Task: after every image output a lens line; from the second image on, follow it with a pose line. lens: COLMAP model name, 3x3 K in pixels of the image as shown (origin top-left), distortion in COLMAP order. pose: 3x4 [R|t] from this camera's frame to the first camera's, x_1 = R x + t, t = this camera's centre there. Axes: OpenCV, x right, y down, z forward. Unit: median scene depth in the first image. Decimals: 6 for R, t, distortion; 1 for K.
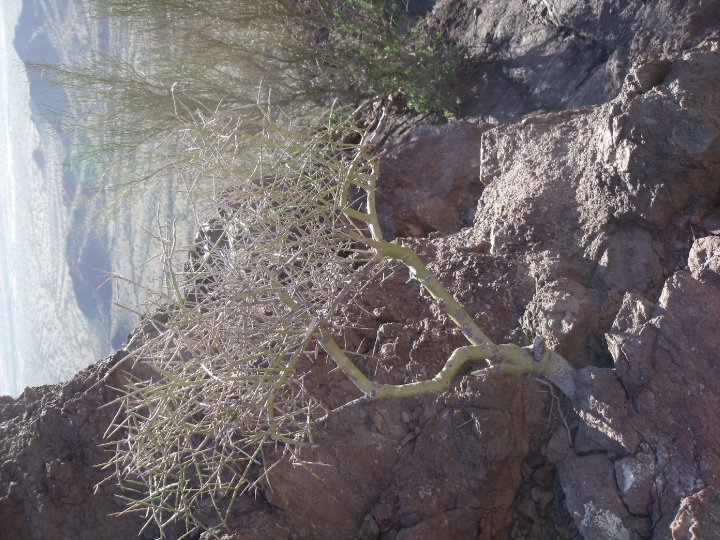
lens RADIAL K [[773.9, 0, 359.3], [0, 773.9, 268.3], [0, 0, 1]] dist [-0.118931, 0.000000]
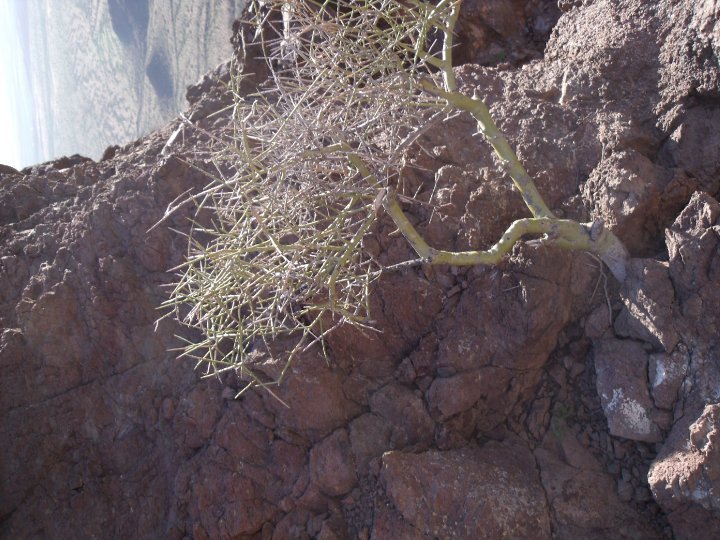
lens RADIAL K [[773.9, 0, 357.1], [0, 773.9, 236.1], [0, 0, 1]] dist [-0.118931, 0.000000]
pose [[0.993323, 0.114293, -0.015725, -0.054405], [-0.103946, 0.945747, 0.307827, -0.145366], [0.050054, -0.304137, 0.951312, 0.027167]]
